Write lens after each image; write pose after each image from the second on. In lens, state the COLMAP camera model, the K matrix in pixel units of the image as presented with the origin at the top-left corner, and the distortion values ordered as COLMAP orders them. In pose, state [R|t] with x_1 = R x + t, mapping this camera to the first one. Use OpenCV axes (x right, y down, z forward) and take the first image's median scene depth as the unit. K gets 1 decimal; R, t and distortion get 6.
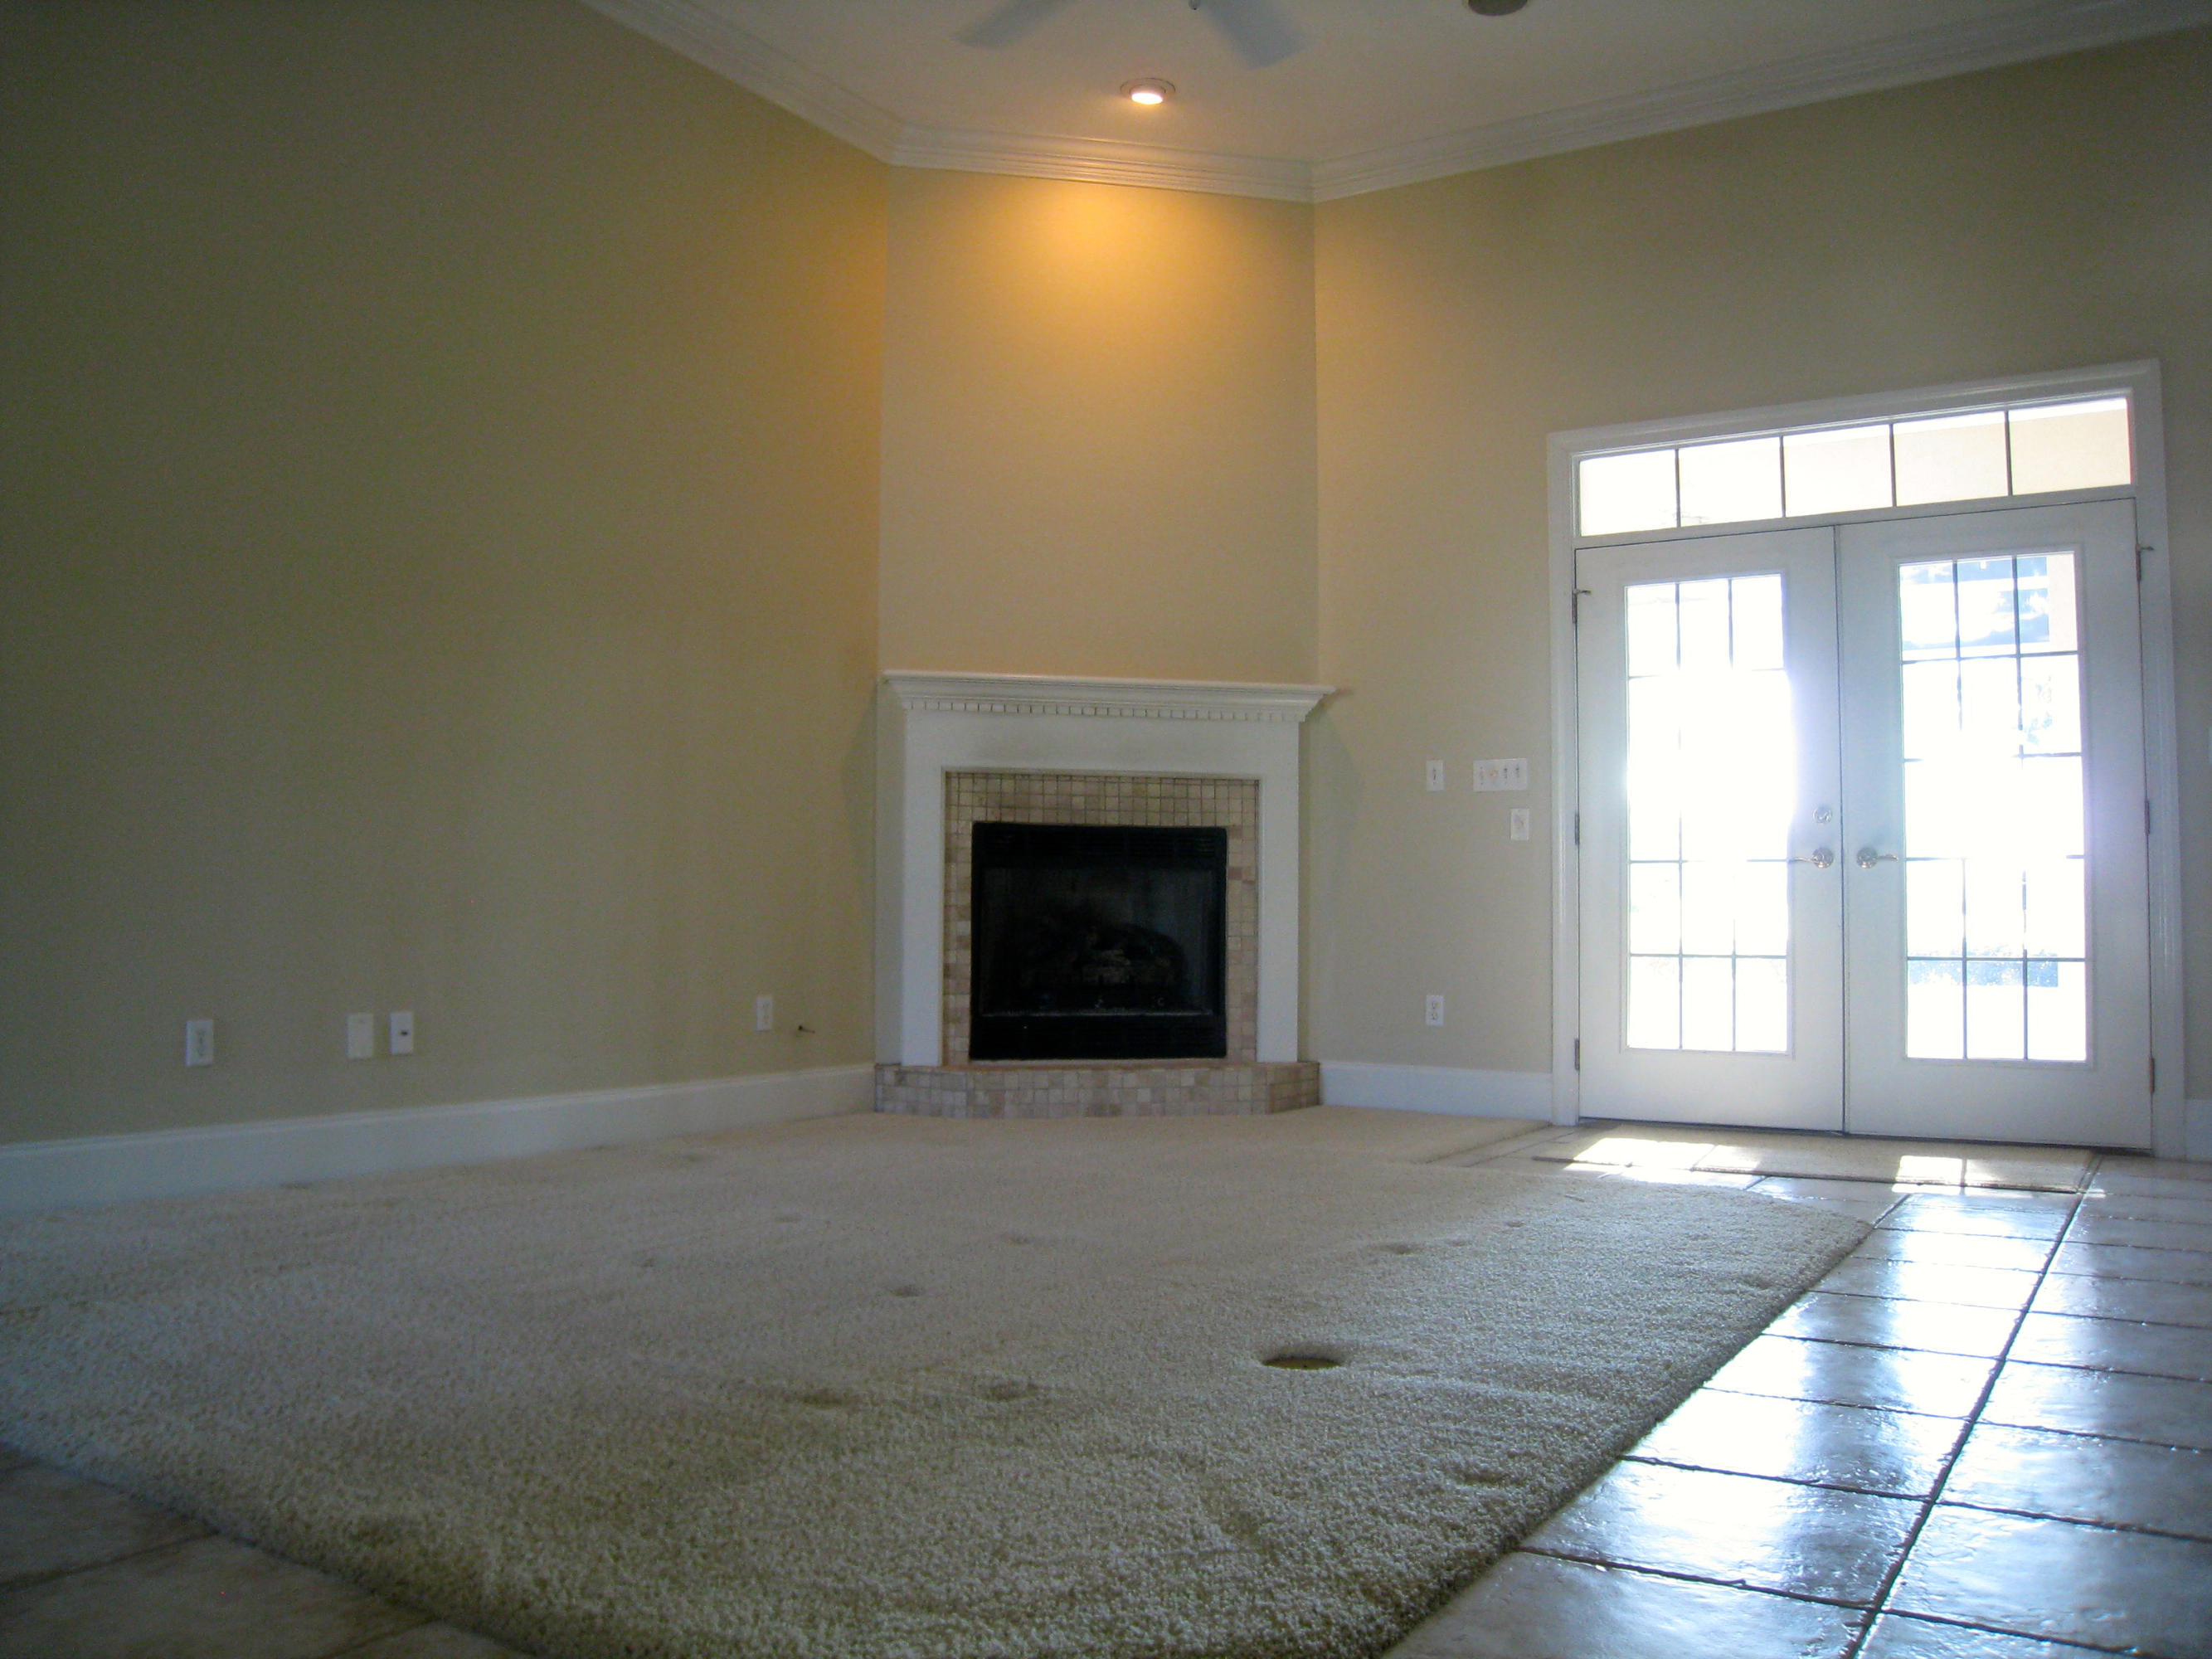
lens RADIAL K [[1808.9, 0, 1106.0], [0, 1808.9, 829.5], [0, 0, 1]] dist [-0.176799, 0.105976]
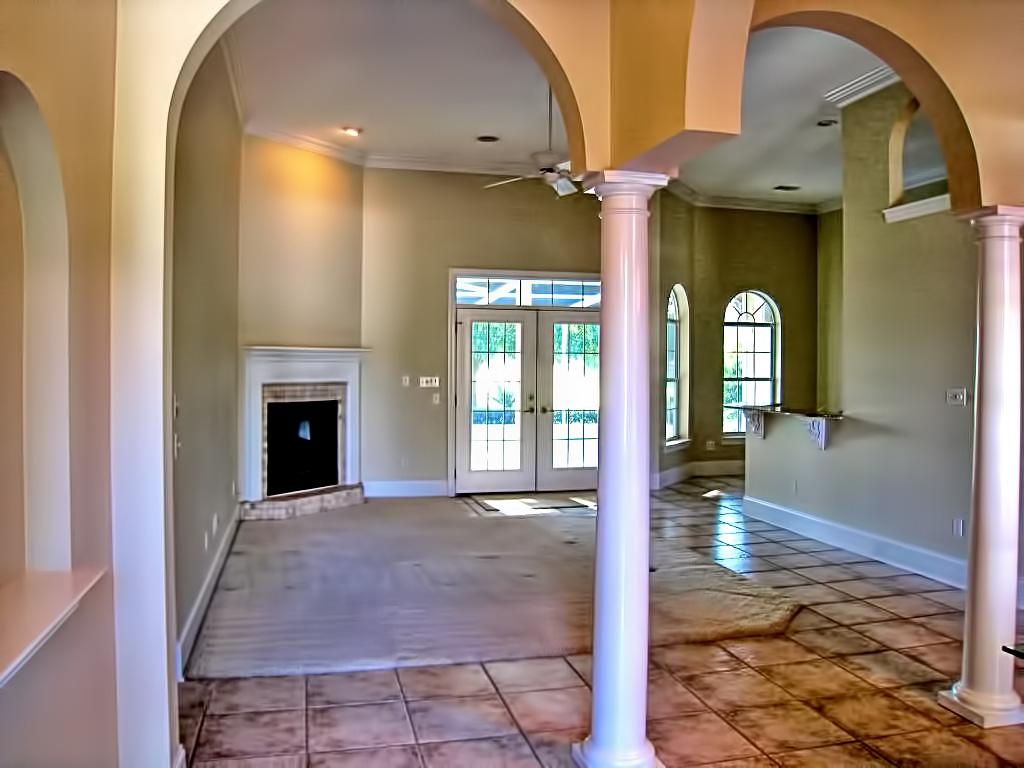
lens RADIAL K [[837.3, 0, 512.0], [0, 837.3, 384.0], [0, 0, 1]] dist [-0.176799, 0.105976]
pose [[0.685301, -0.019094, 0.728009, -0.702539], [-0.036923, 0.997460, 0.060919, -0.117958], [-0.727323, -0.068628, 0.682855, -0.044611]]
